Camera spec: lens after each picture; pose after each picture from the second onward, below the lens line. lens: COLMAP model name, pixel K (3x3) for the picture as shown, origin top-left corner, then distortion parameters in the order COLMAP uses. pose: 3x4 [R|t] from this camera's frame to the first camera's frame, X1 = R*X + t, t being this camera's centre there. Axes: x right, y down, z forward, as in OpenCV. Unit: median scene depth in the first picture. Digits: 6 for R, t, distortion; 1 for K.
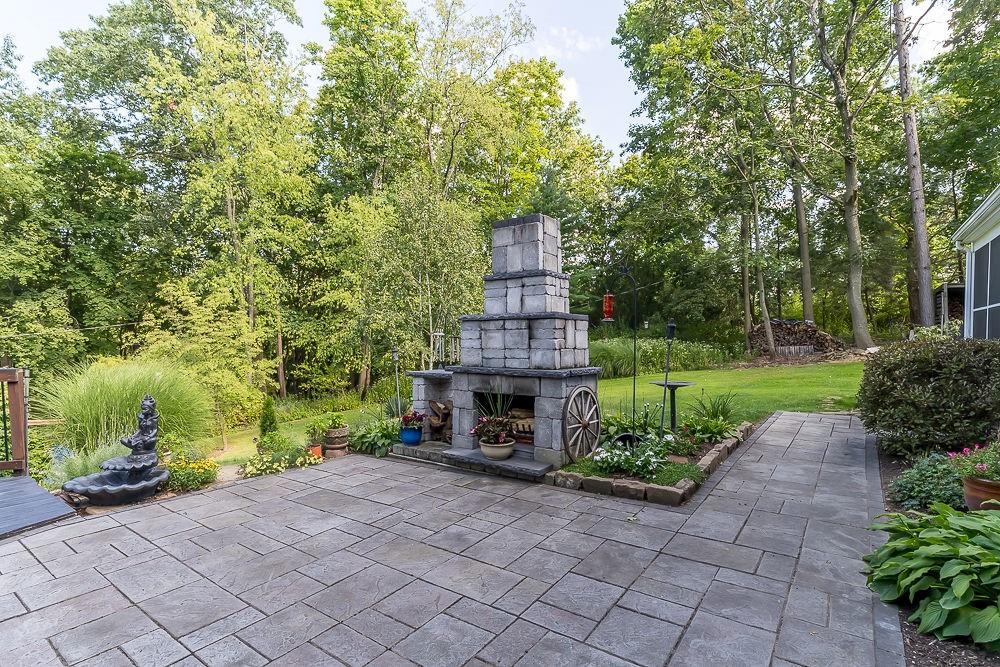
lens RADIAL K [[488.0, 0, 495.3], [0, 488.0, 337.6], [0, 0, 1]] dist [-0.000294, -0.000096]
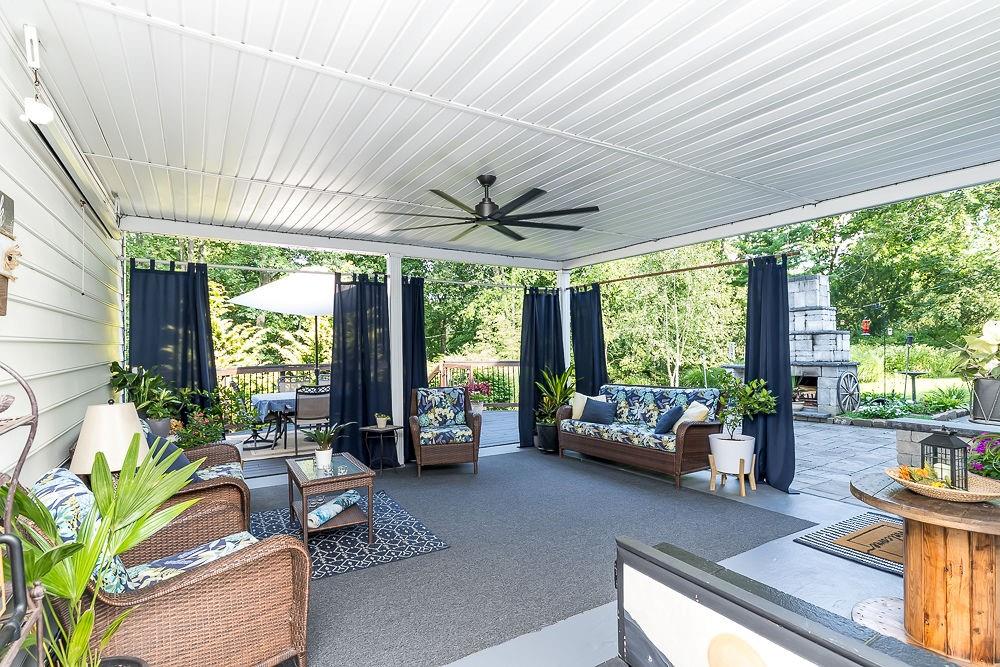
lens RADIAL K [[488.0, 0, 495.3], [0, 488.0, 337.6], [0, 0, 1]] dist [-0.000294, -0.000096]
pose [[0.928919, -0.013149, -0.370051, -0.352760], [0.006333, 0.999787, -0.019626, 0.002816], [0.370230, 0.015888, 0.928804, -1.113203]]
